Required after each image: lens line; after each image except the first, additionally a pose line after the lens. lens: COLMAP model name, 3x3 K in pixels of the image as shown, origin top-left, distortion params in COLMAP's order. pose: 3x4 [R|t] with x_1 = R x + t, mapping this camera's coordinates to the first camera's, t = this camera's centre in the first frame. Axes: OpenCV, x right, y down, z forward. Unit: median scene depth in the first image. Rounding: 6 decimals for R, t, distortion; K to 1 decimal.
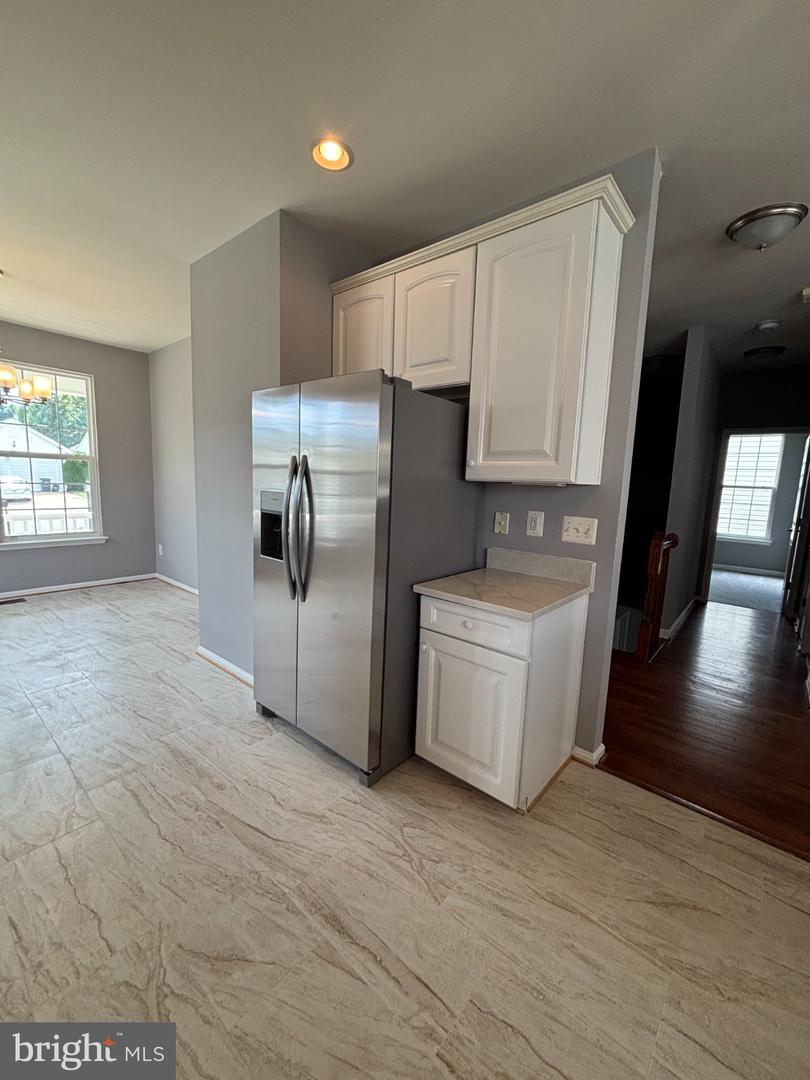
lens RADIAL K [[435.4, 0, 405.5], [0, 435.4, 540.6], [0, 0, 1]] dist [0.002097, 0.002013]
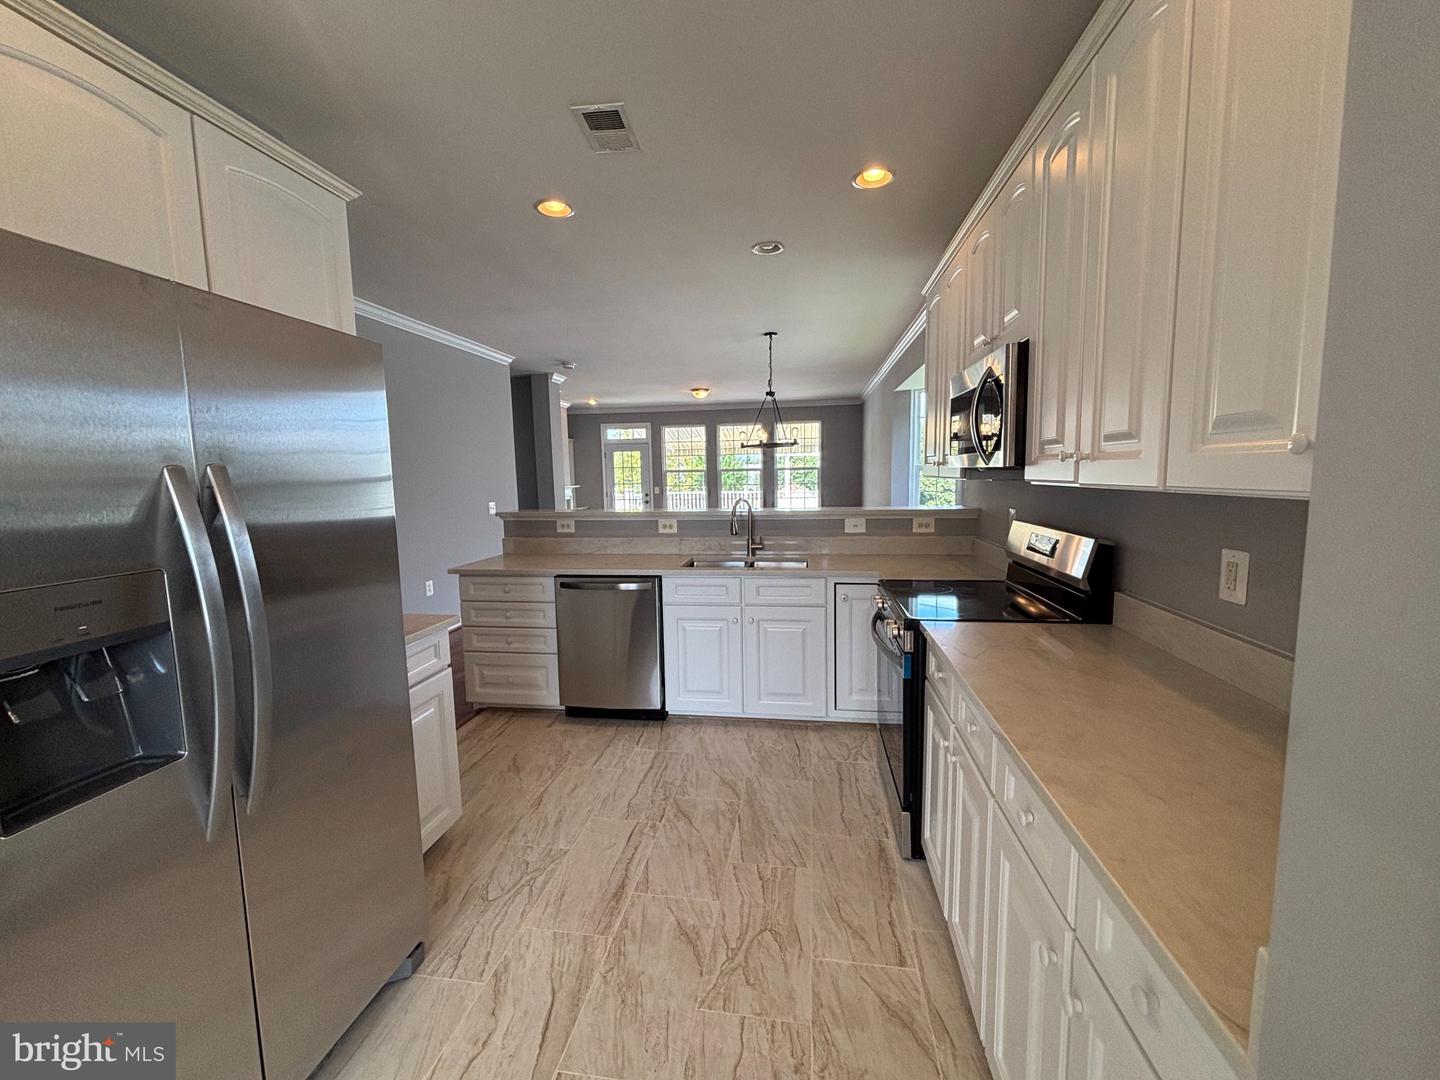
lens RADIAL K [[580.5, 0, 721.8], [0, 580.5, 537.5], [0, 0, 1]] dist [0.002097, 0.002013]
pose [[-0.525534, -0.124331, 0.841639, -0.943303], [0.114195, 0.970003, 0.214599, -0.191563], [-0.843074, 0.208890, -0.495572, 0.871199]]
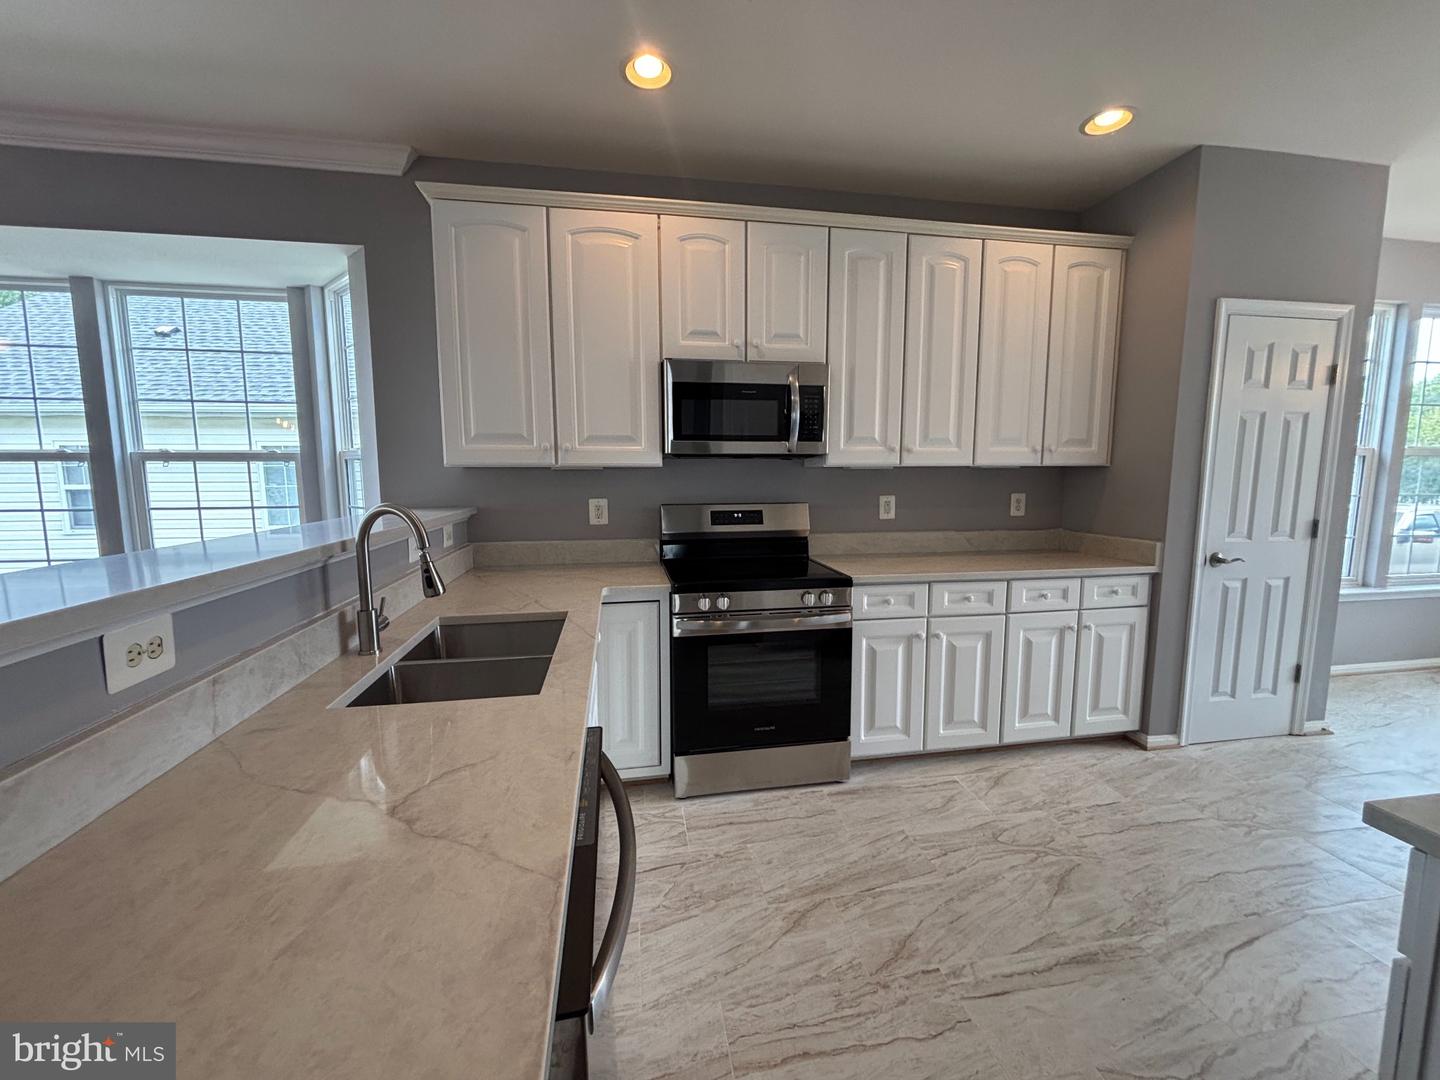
lens RADIAL K [[580.5, 0, 719.4], [0, 580.5, 538.7], [0, 0, 1]] dist [0.002097, 0.002013]
pose [[-0.643979, 0.050854, -0.763351, 0.787089], [-0.124893, 0.977415, 0.170476, -0.053027], [0.754780, 0.205120, -0.623083, 0.658855]]
